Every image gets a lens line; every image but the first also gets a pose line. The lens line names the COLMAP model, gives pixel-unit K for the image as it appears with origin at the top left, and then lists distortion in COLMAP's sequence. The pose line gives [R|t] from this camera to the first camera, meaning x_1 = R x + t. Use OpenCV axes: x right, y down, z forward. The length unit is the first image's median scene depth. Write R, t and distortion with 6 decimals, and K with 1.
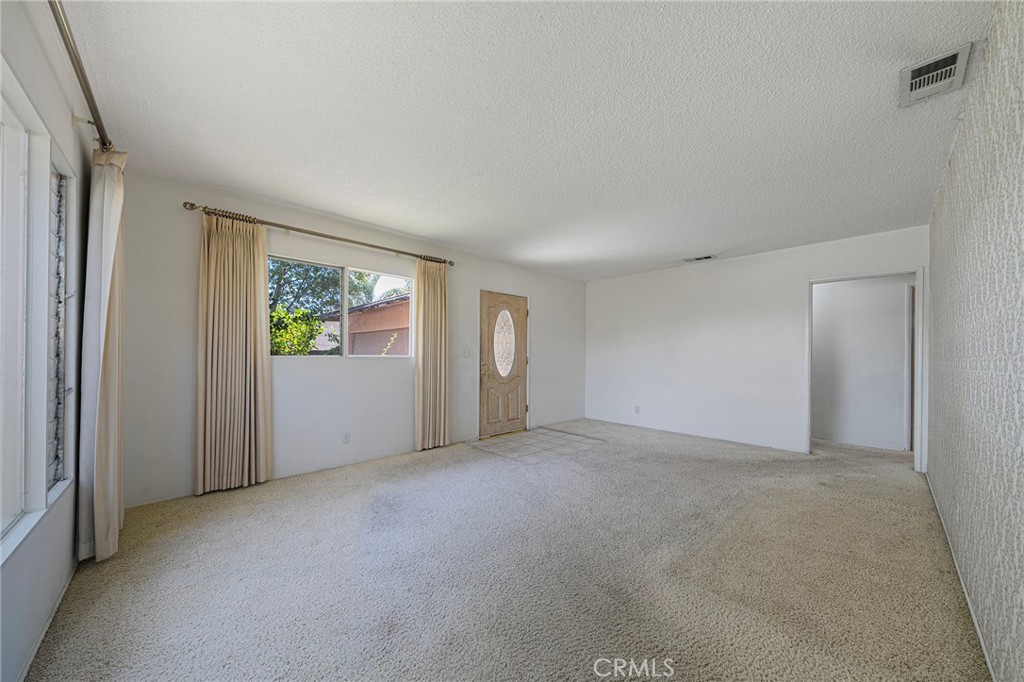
lens RADIAL K [[359.9, 0, 509.7], [0, 359.9, 350.6], [0, 0, 1]] dist [0.001293, -0.000236]
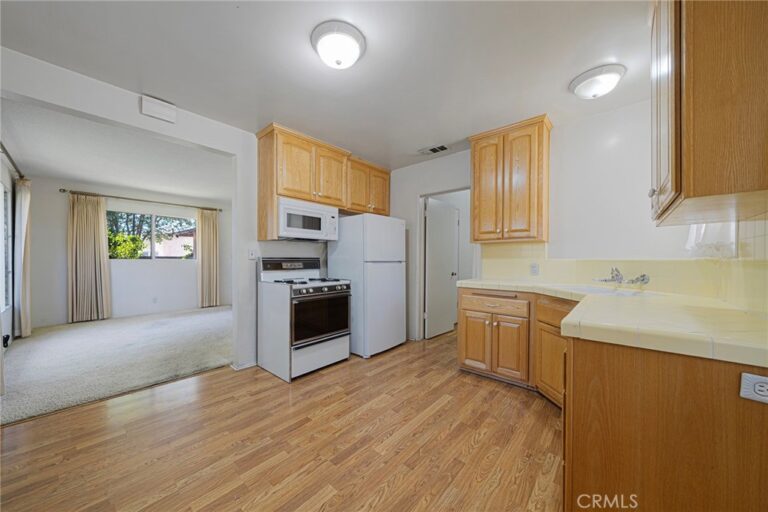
lens RADIAL K [[269.9, 0, 376.4], [0, 269.9, 259.2], [0, 0, 1]] dist [0.001293, -0.000236]
pose [[0.995464, -0.007259, 0.094861, 0.534942], [0.006024, 0.999893, 0.013306, 0.001916], [-0.094948, -0.012675, 0.995402, -0.516352]]
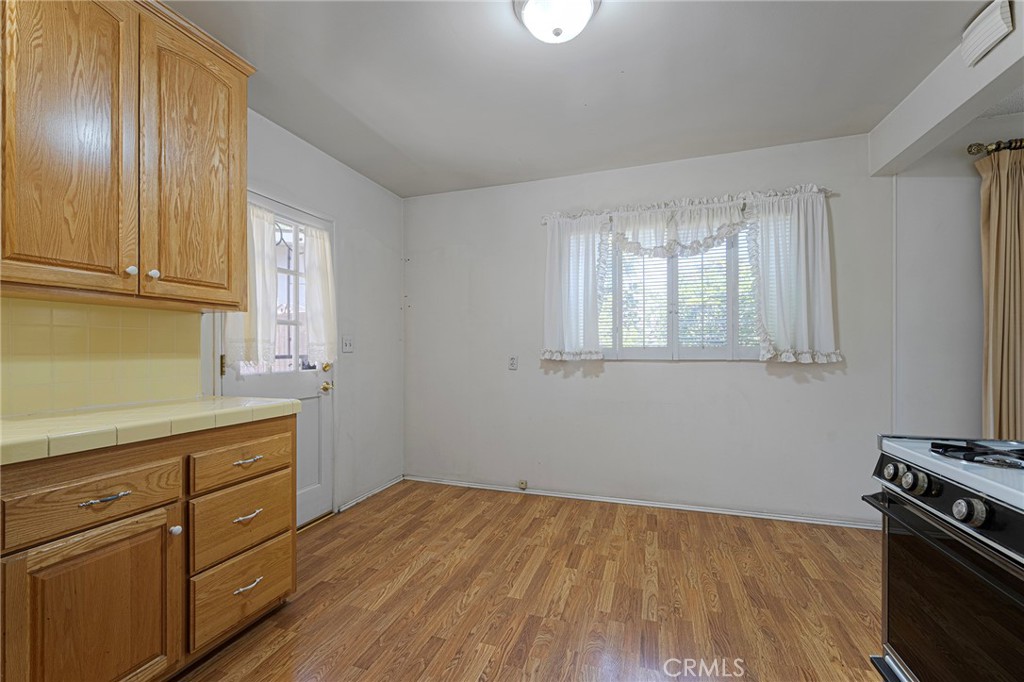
lens RADIAL K [[433.3, 0, 508.5], [0, 433.3, 348.3], [0, 0, 1]] dist [0.001522, 0.000034]
pose [[-0.874741, -0.007195, -0.484538, 0.745685], [0.003003, 0.999790, -0.020268, 0.013698], [0.484582, -0.019184, -0.874535, 0.207372]]
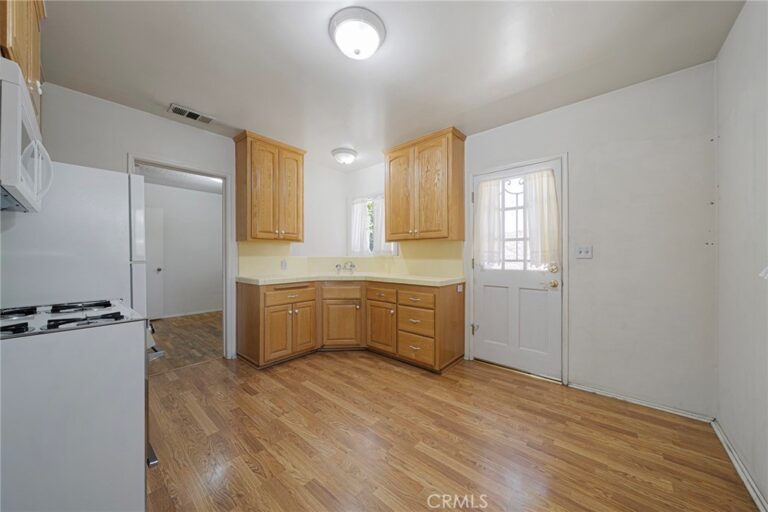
lens RADIAL K [[269.9, 0, 378.4], [0, 269.9, 255.3], [0, 0, 1]] dist [0.001293, -0.000236]
pose [[-0.103733, -0.005227, 0.994591, 0.136440], [-0.012140, 0.999918, 0.003989, 0.001539], [-0.994531, -0.011661, -0.103788, -0.103582]]
